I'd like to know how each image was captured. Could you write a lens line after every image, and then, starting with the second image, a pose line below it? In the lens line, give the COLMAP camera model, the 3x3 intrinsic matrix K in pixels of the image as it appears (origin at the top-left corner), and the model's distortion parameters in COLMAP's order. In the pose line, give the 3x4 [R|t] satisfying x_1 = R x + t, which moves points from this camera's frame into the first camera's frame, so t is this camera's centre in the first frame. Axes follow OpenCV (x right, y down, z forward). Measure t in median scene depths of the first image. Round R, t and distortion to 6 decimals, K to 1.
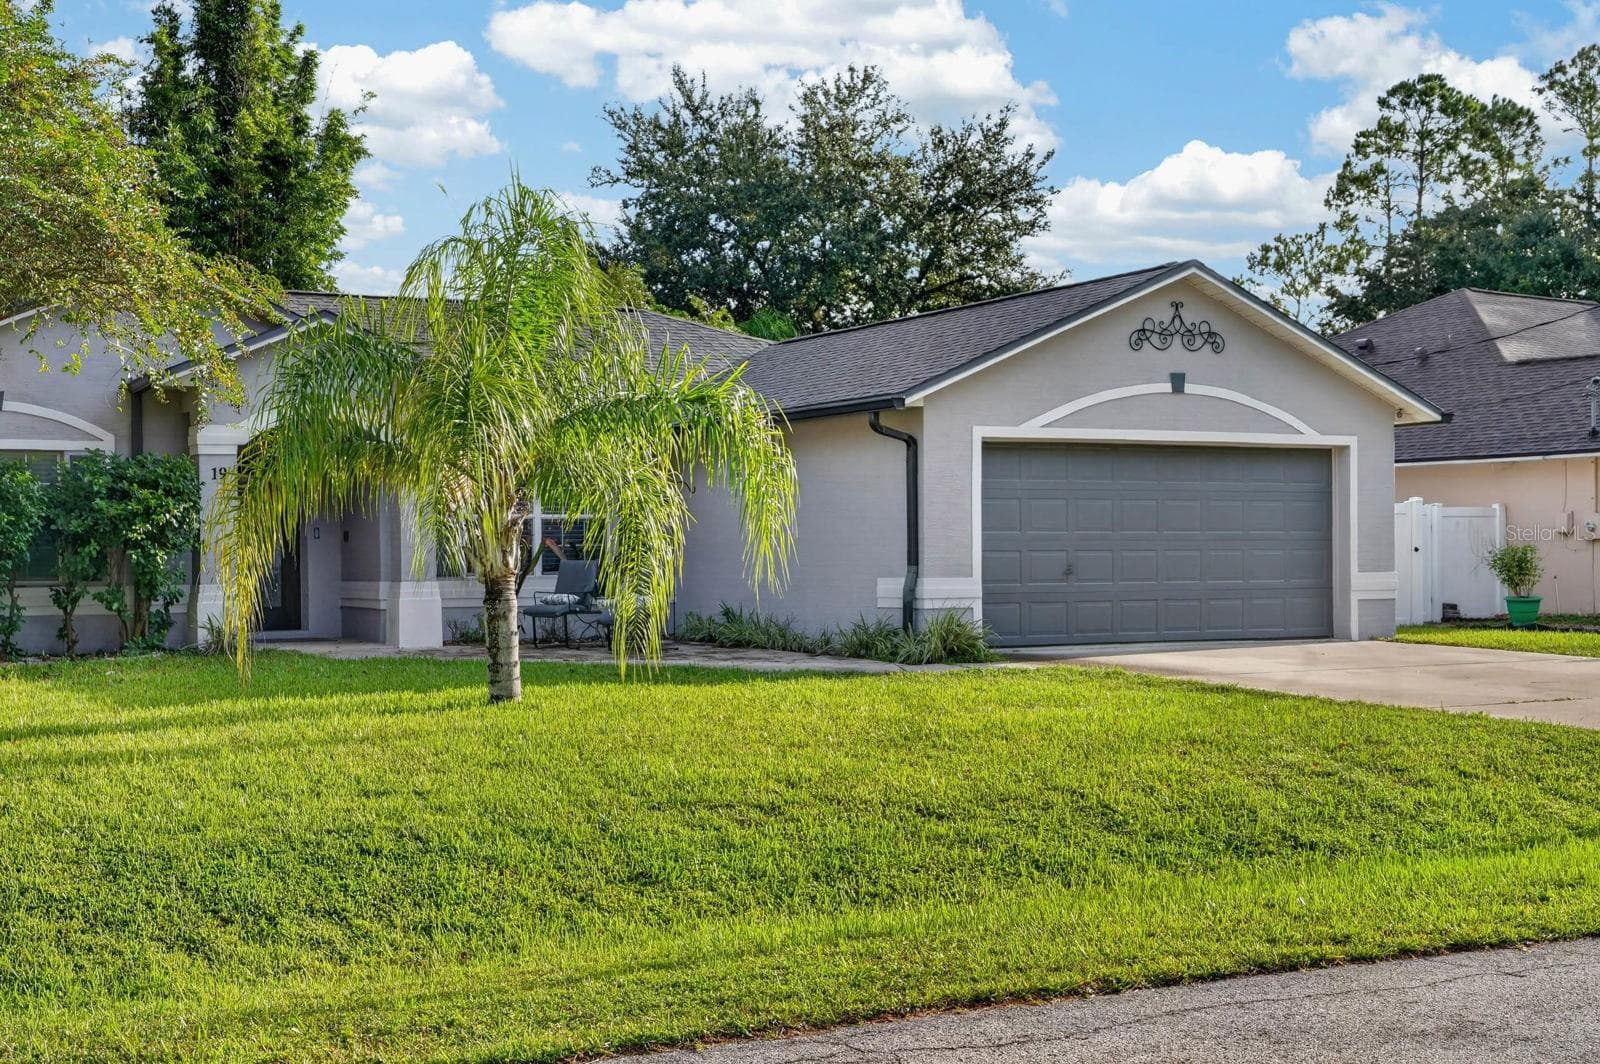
lens RADIAL K [[2176.7, 0, 800.0], [0, 2176.7, 532.0], [0, 0, 1]] dist [-0.016741, 0.088792]
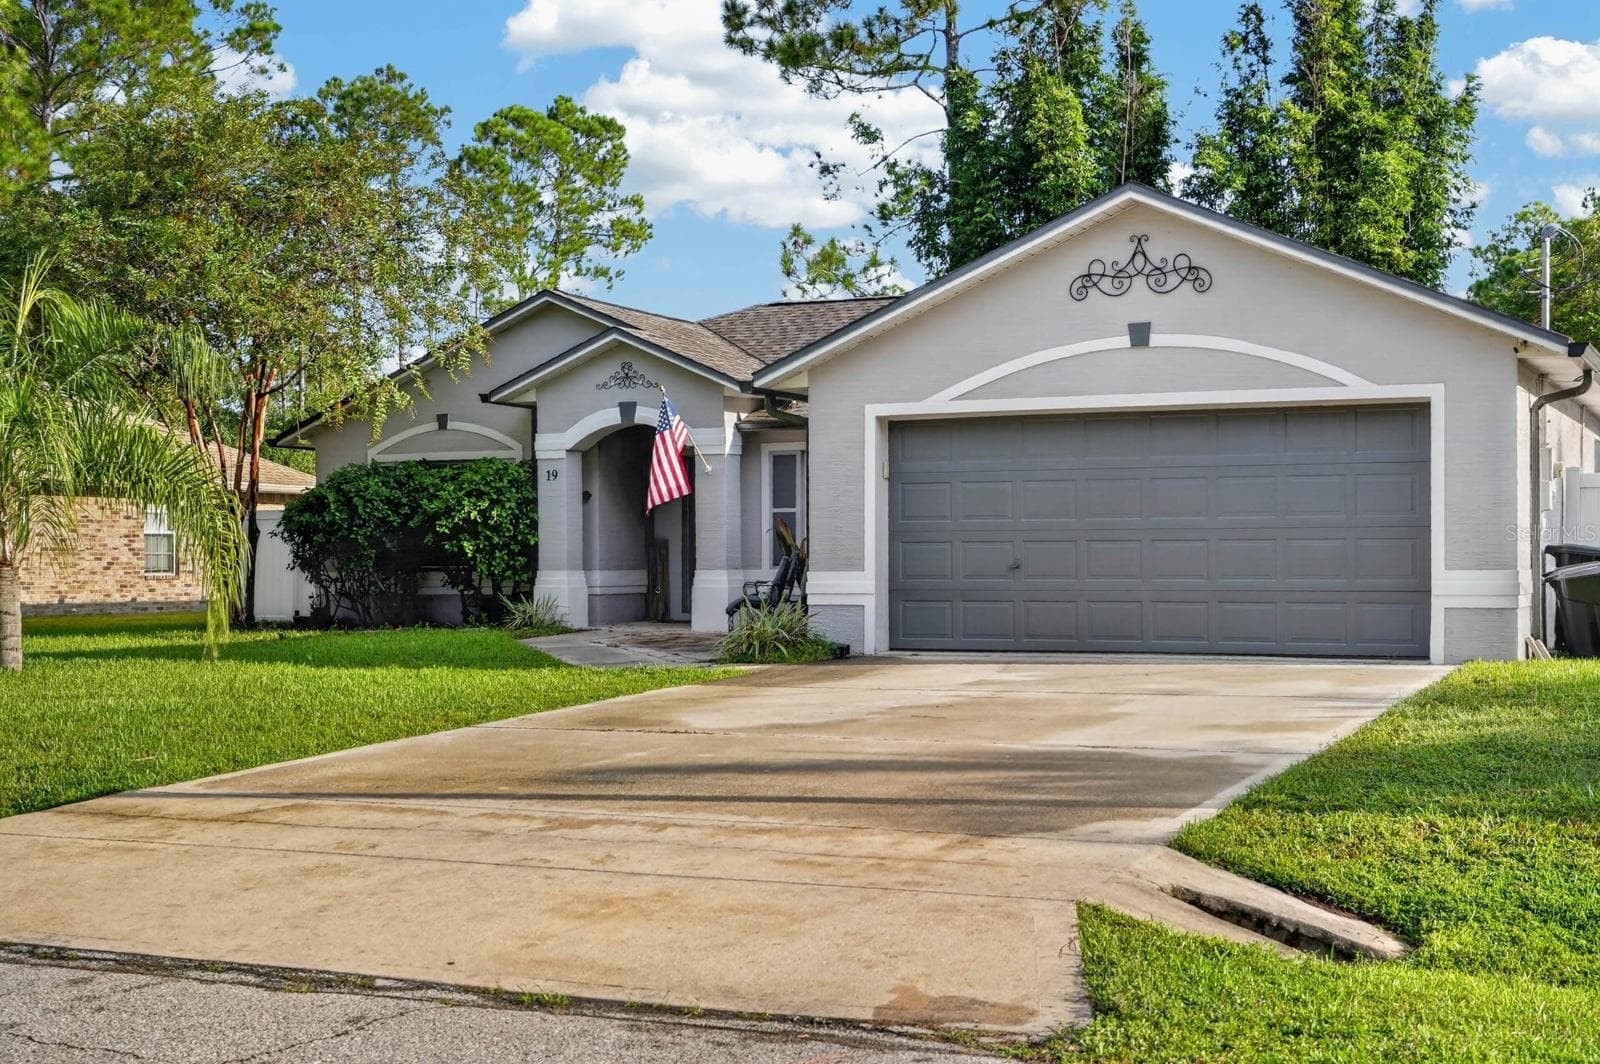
lens RADIAL K [[2176.7, 0, 800.0], [0, 2176.7, 532.0], [0, 0, 1]] dist [-0.016741, 0.088792]
pose [[0.605803, -0.003340, -0.795608, 0.743104], [0.008552, 0.999961, 0.002314, 0.002083], [0.795569, -0.008206, 0.605808, 0.406844]]
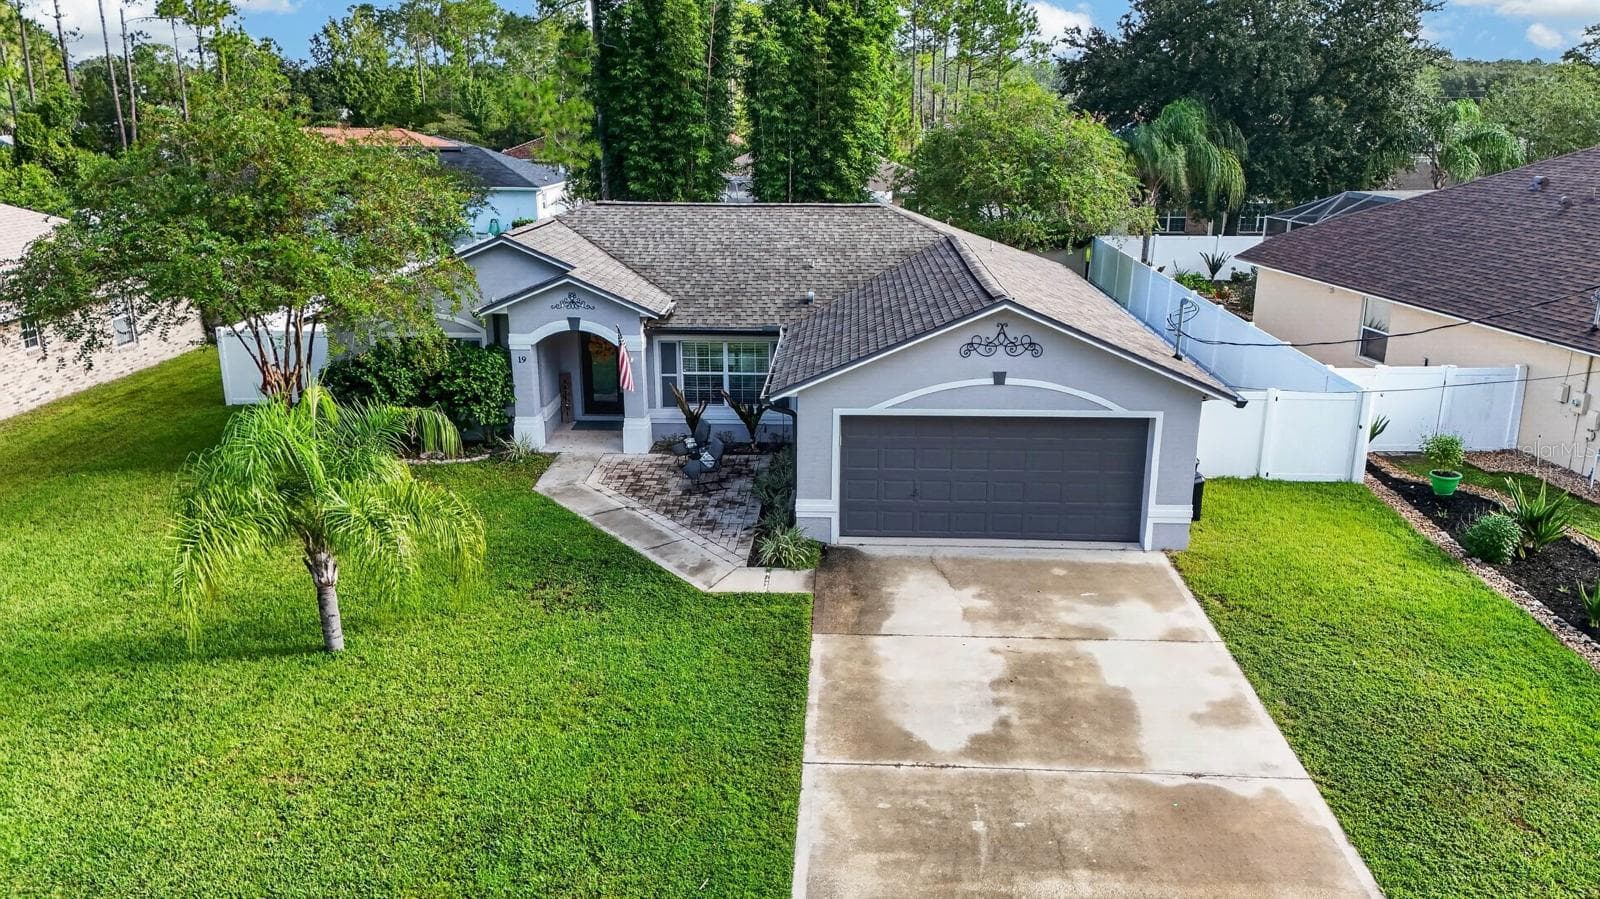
lens RADIAL K [[1174.7, 0, 808.4], [0, 1174.7, 450.2], [0, 0, 1]] dist [0.088573, -0.105314]
pose [[0.861471, 0.152145, -0.484478, 0.453740], [-0.002566, 0.955353, 0.295456, -0.255783], [0.507800, -0.253284, 0.823399, 0.271800]]
